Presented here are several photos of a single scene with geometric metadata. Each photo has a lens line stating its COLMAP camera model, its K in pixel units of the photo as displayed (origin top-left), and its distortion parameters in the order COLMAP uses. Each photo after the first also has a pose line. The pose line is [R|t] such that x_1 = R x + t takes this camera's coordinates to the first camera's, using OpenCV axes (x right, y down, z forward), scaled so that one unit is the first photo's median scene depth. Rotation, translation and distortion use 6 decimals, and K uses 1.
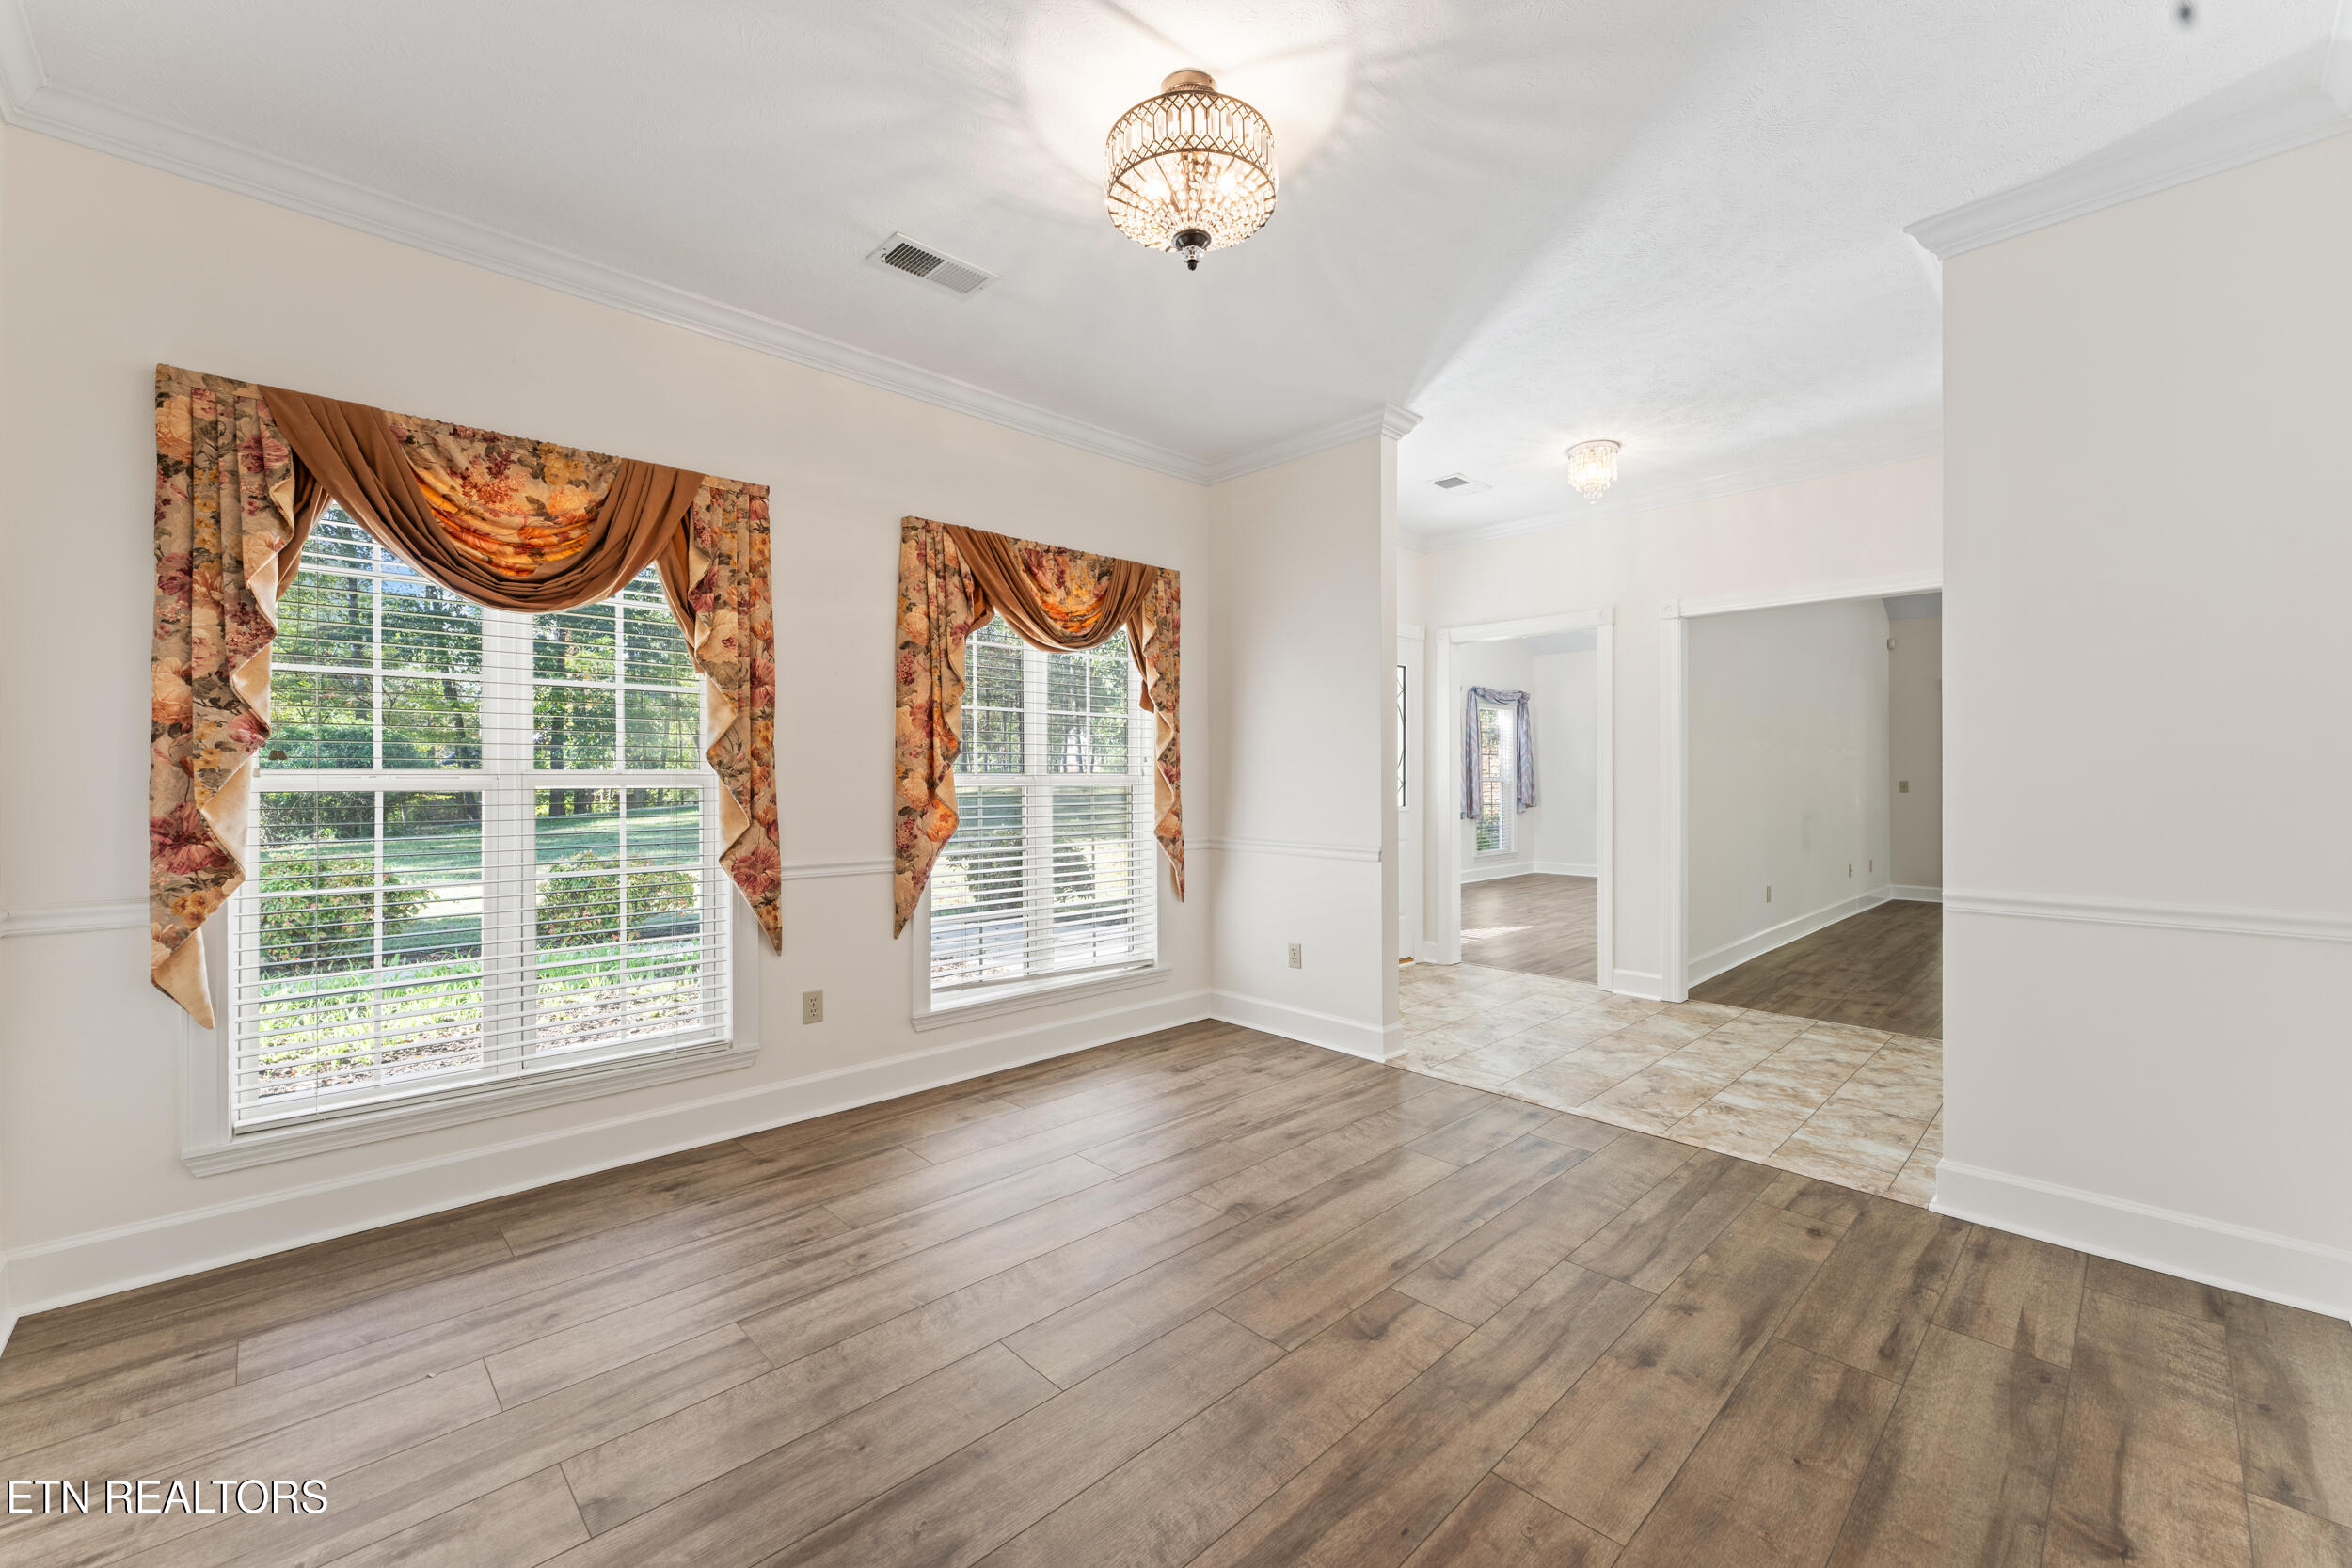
lens RADIAL K [[954.9, 0, 1177.9], [0, 954.9, 780.1], [0, 0, 1]] dist [0.000652, 0.000254]
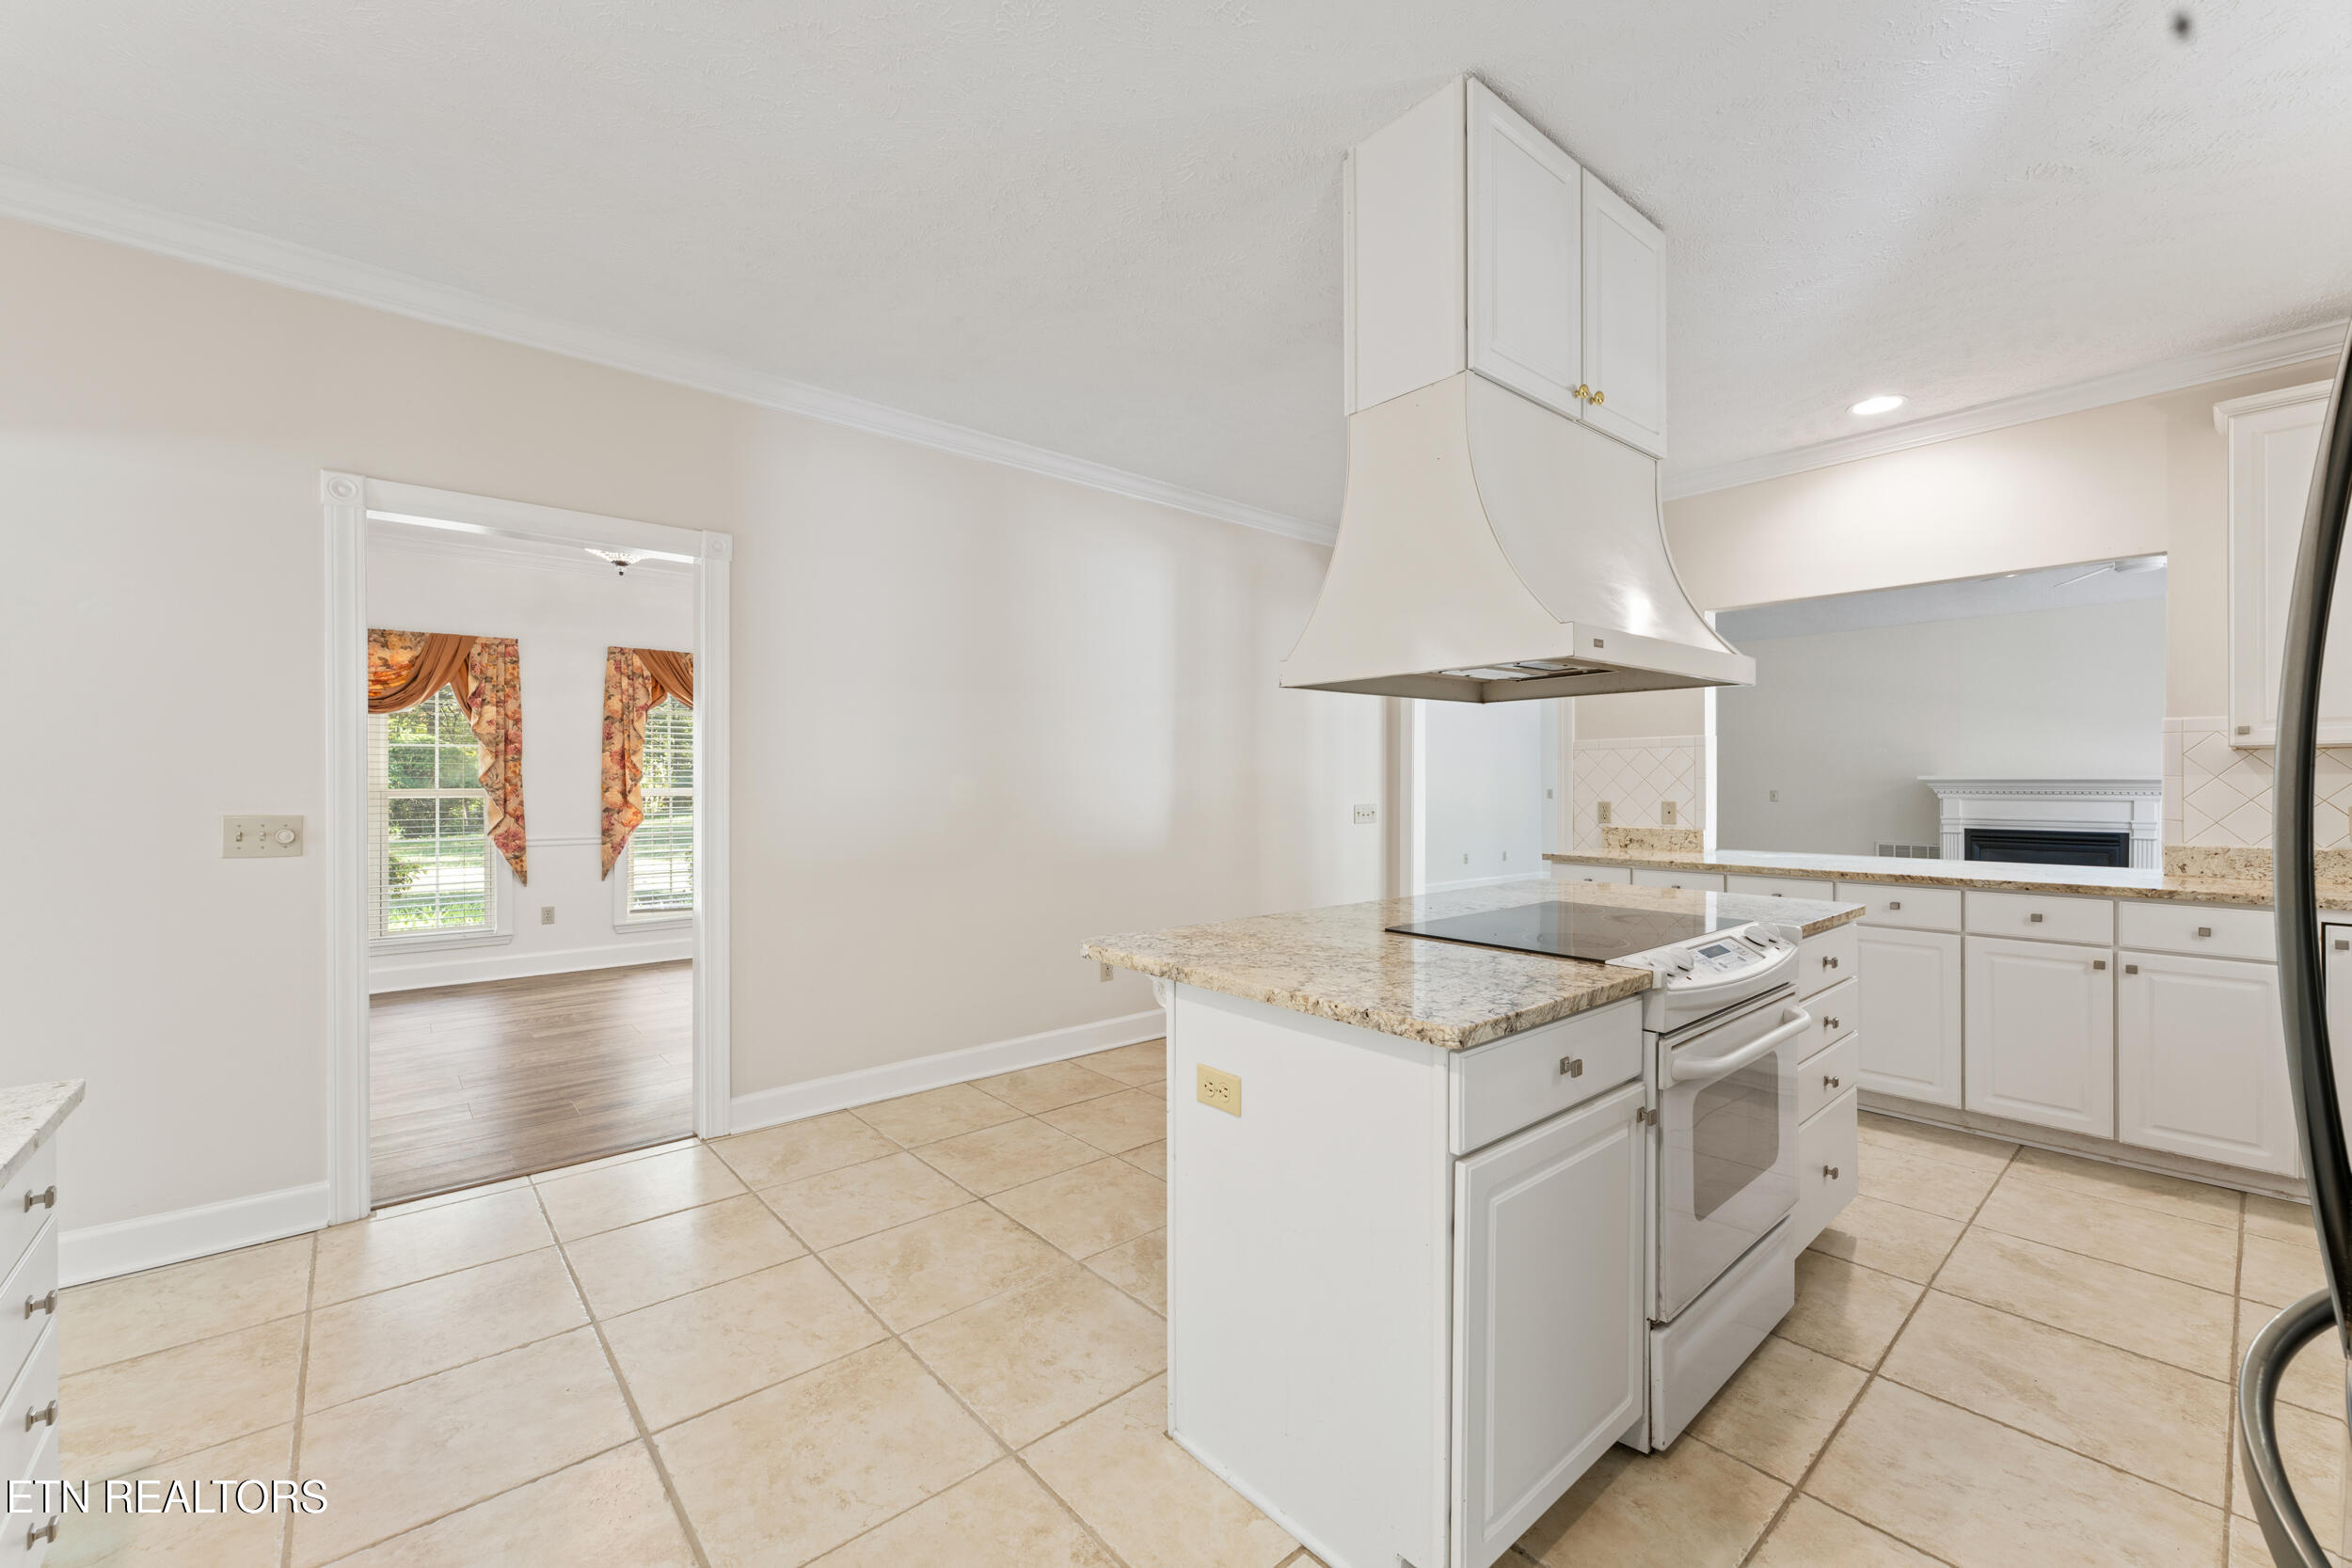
lens RADIAL K [[954.9, 0, 1175.0], [0, 954.9, 785.0], [0, 0, 1]] dist [0.000652, 0.000254]
pose [[0.998388, 0.000095, -0.056752, 0.989221], [0.000055, 0.999996, 0.002649, -0.021626], [0.056752, -0.002647, 0.998385, -0.826098]]
